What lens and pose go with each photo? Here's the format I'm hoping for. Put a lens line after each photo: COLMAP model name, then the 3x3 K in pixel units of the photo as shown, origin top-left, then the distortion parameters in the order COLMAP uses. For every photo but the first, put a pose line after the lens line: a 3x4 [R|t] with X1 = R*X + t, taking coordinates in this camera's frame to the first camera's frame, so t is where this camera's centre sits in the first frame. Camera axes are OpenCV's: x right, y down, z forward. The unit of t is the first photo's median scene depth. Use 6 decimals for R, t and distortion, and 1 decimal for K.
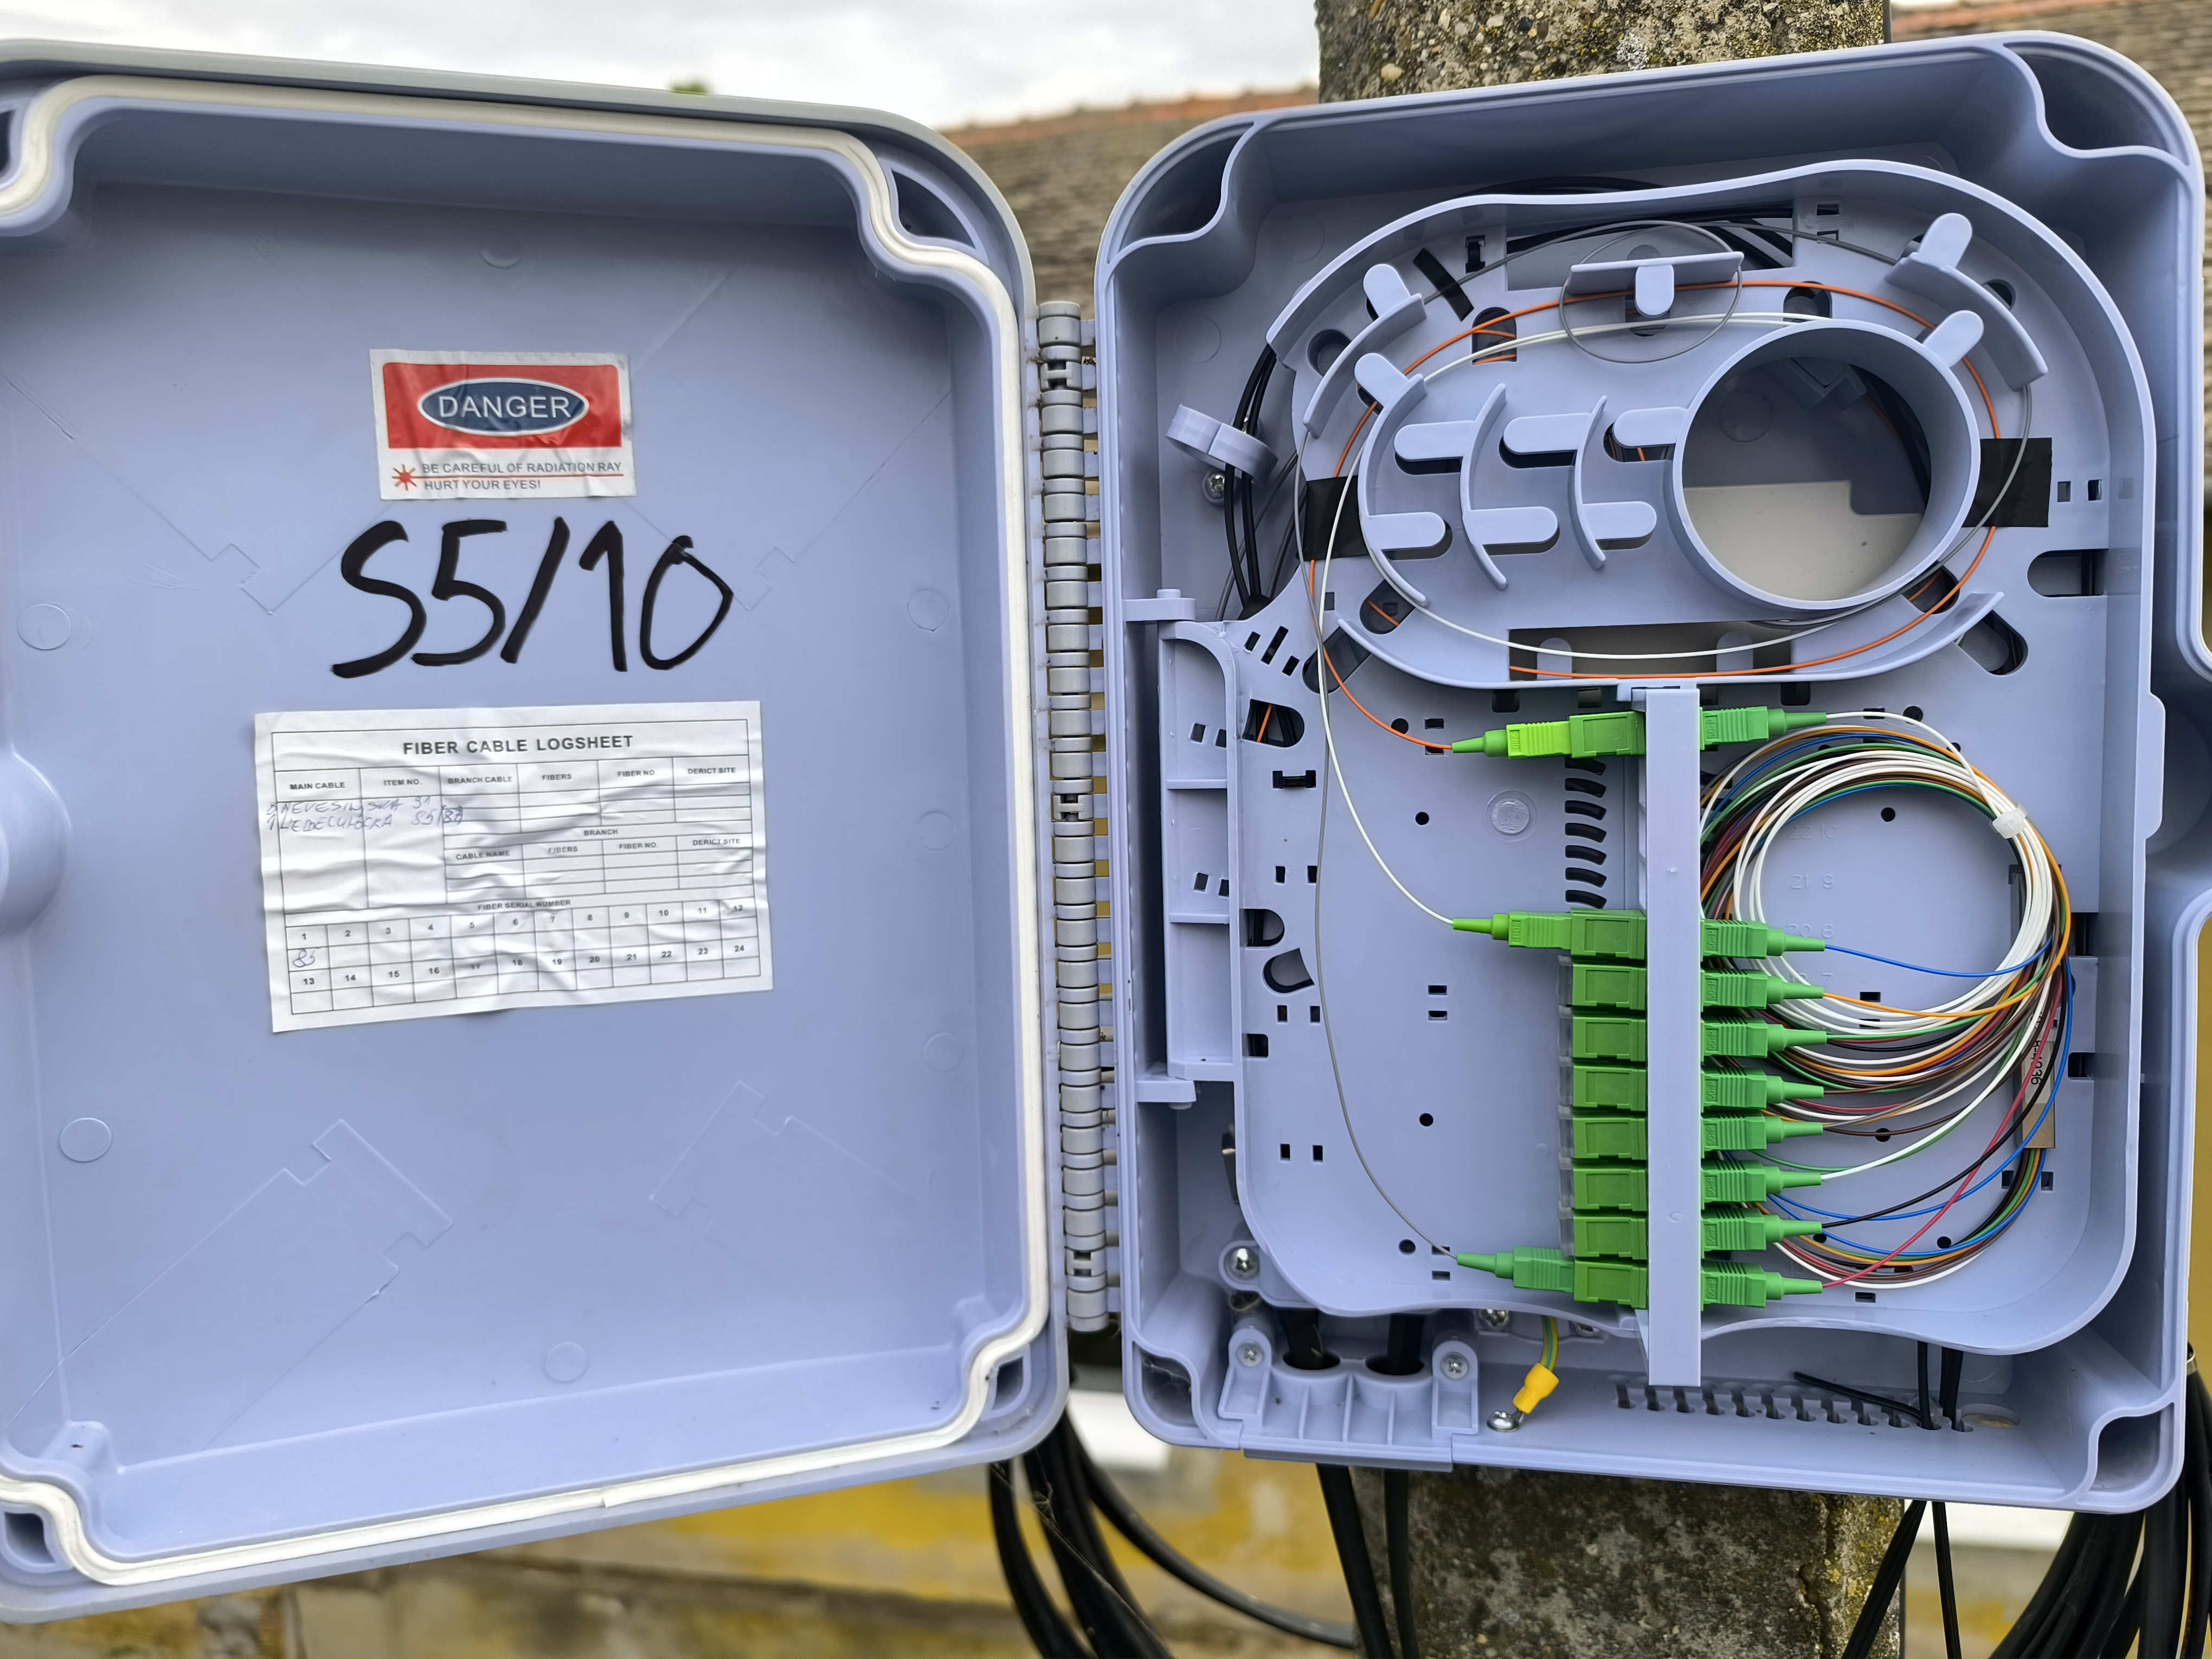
lens RADIAL K [[1616.2, 0, 1106.0], [0, 1616.2, 829.5], [0, 0, 1]] dist [0.000089, -0.036655]
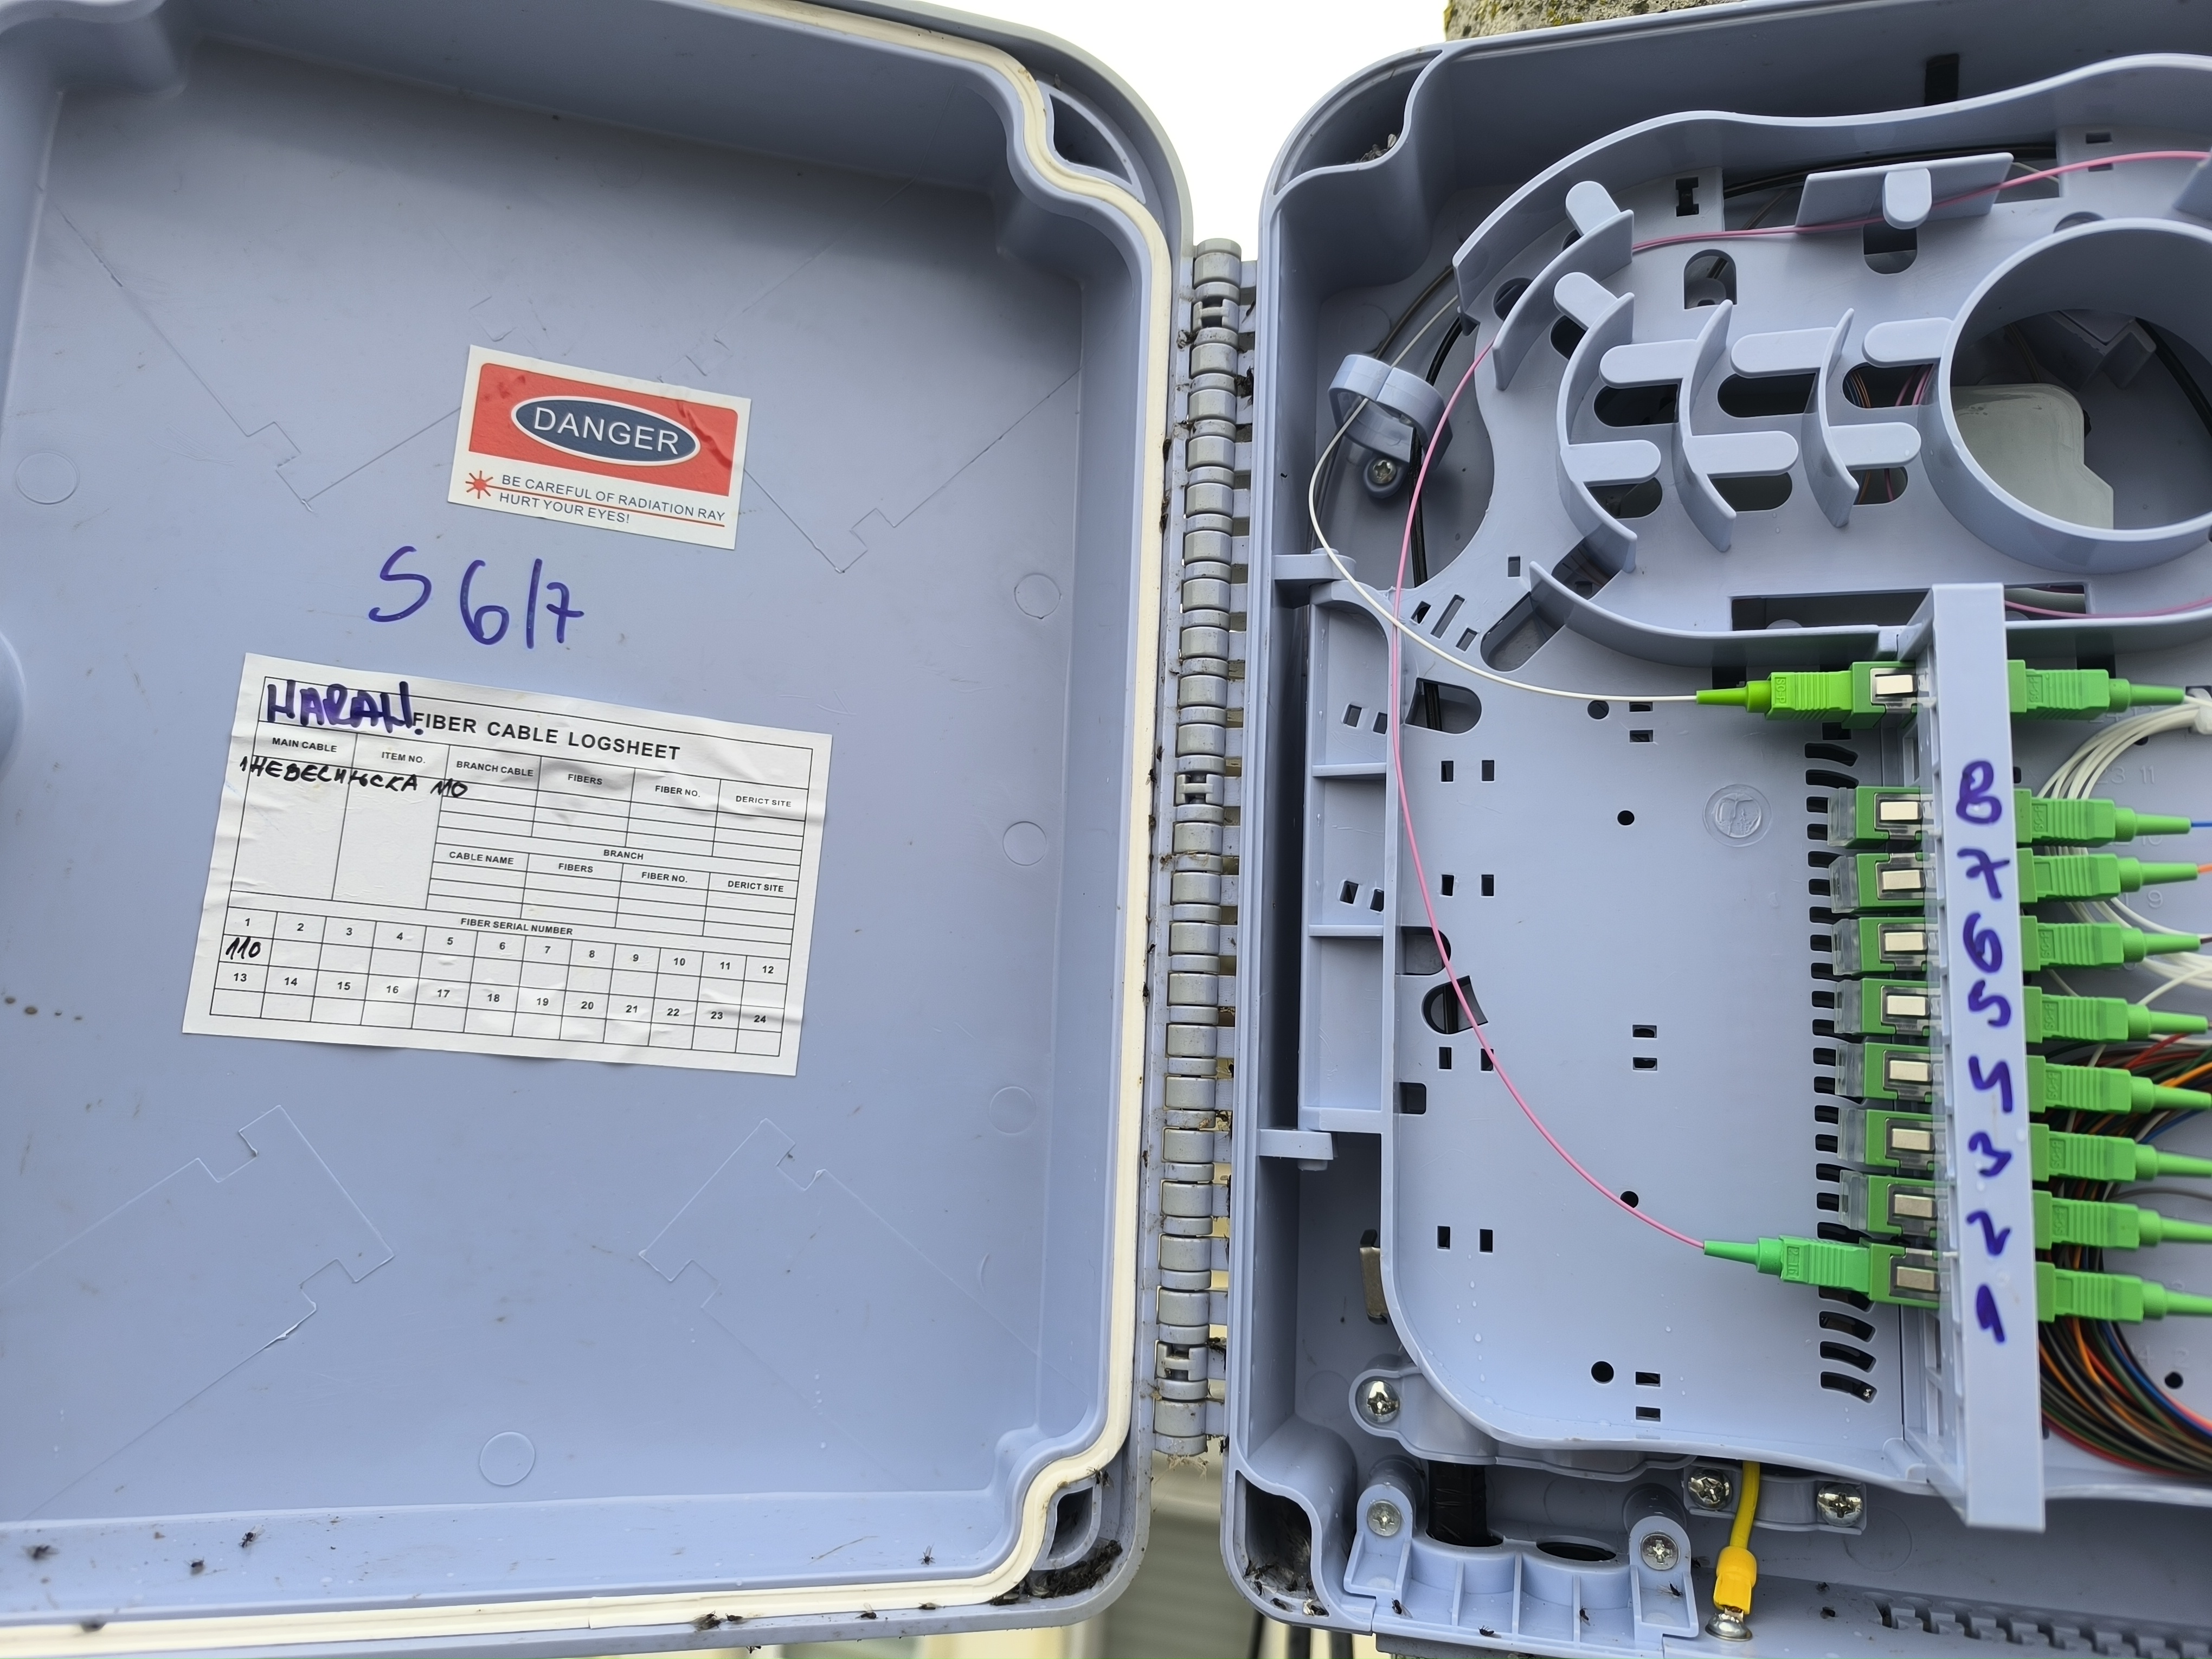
lens RADIAL K [[1616.2, 0, 1106.0], [0, 1616.2, 829.5], [0, 0, 1]] dist [0.000089, -0.036655]
pose [[0.996487, 0.058562, -0.059859, -0.017378], [-0.070550, 0.972184, -0.223342, 0.196699], [0.045115, 0.226781, 0.972900, 0.188505]]
